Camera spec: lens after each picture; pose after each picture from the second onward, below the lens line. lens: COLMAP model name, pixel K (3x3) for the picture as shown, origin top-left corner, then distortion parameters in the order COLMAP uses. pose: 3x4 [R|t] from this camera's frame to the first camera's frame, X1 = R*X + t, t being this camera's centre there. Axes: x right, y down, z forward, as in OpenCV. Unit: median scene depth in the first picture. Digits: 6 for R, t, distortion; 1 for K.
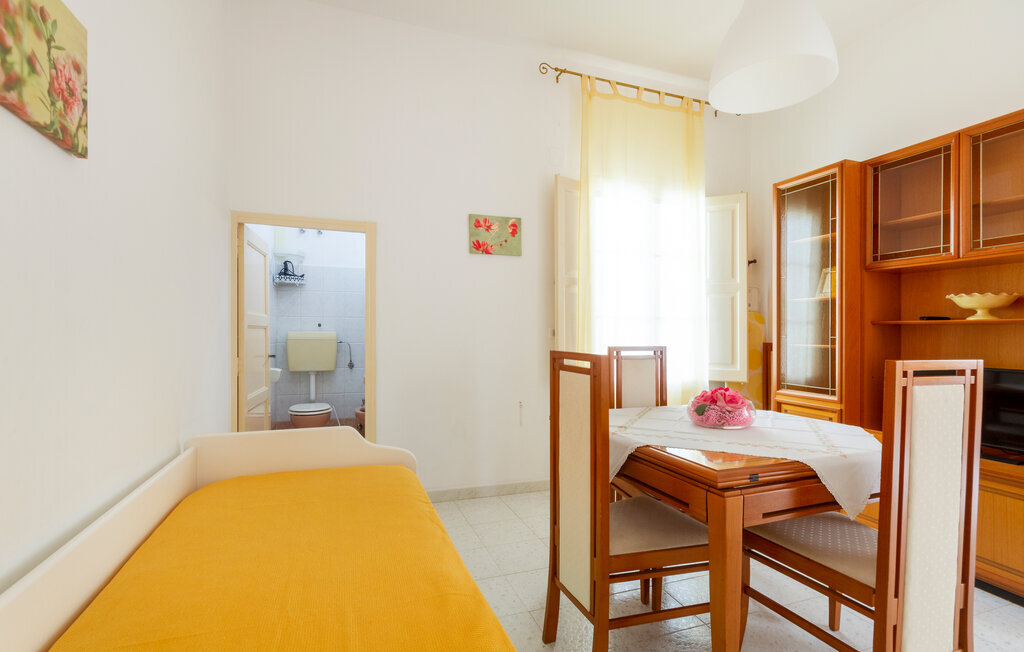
lens RADIAL K [[482.3, 0, 519.2], [0, 482.3, 325.7], [0, 0, 1]] dist [0.012519, 0.001462]
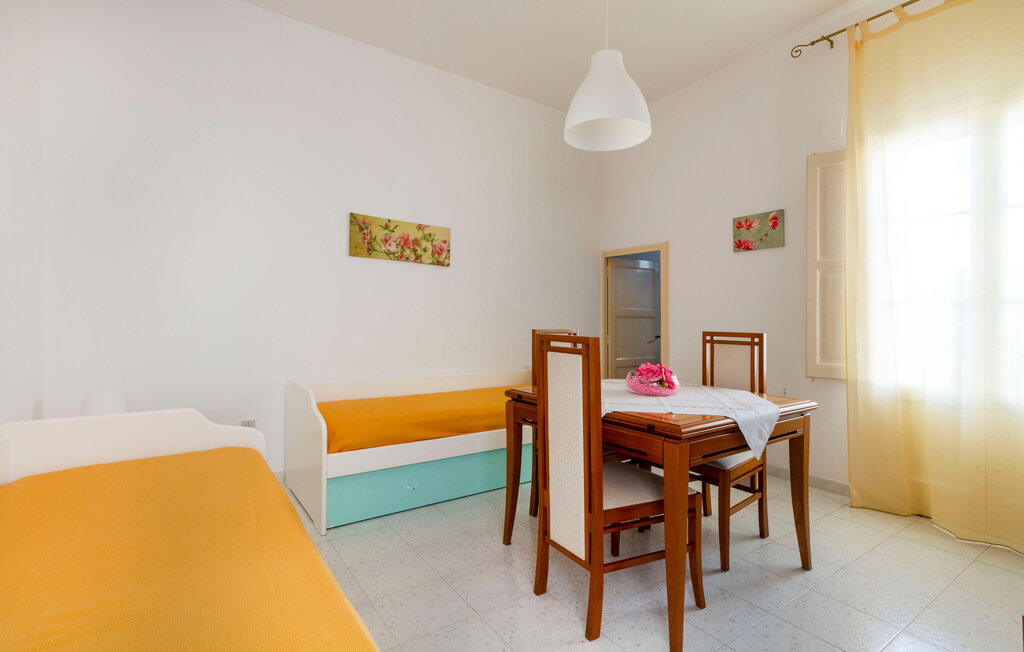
lens RADIAL K [[482.3, 0, 513.2], [0, 482.3, 325.3], [0, 0, 1]] dist [0.012519, 0.001462]
pose [[0.251674, 0.011707, -0.967741, 0.874098], [-0.003217, 0.999931, 0.011260, 0.012670], [0.967807, 0.000279, 0.251694, 0.199054]]
